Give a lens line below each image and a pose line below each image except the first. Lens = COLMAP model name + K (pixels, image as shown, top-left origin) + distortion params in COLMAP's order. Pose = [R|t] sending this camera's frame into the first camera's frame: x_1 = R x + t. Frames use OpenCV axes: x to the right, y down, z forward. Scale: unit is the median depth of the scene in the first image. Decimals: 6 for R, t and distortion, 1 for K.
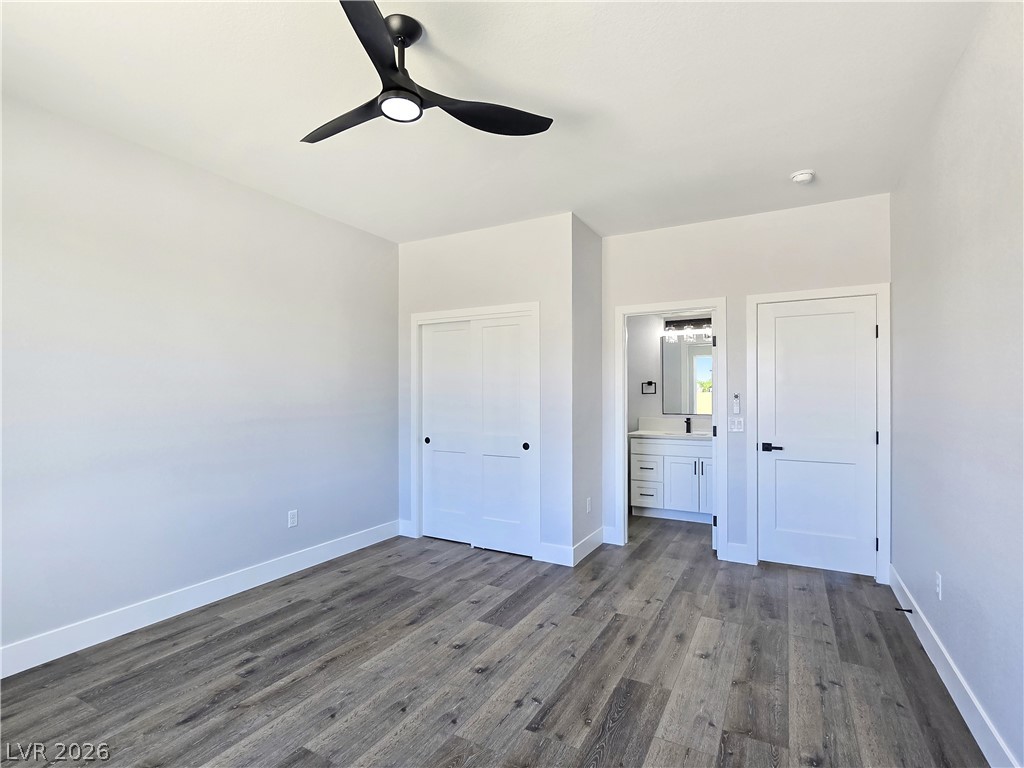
lens RADIAL K [[478.1, 0, 512.0], [0, 478.1, 384.0], [0, 0, 1]] dist [-0.001311, 0.000024]
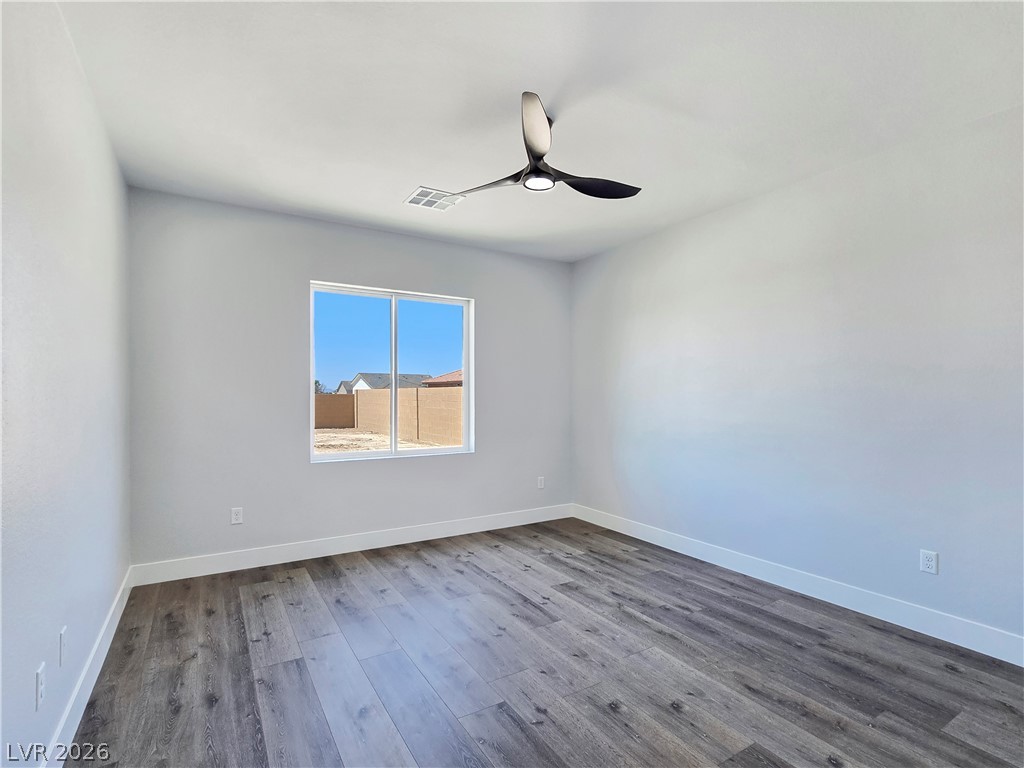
lens RADIAL K [[478.1, 0, 512.0], [0, 478.1, 384.0], [0, 0, 1]] dist [-0.001311, 0.000024]
pose [[-0.465244, -0.016767, -0.885024, 0.721089], [0.026031, 0.999129, -0.032613, 0.013946], [0.884800, -0.038211, -0.464403, 1.099704]]
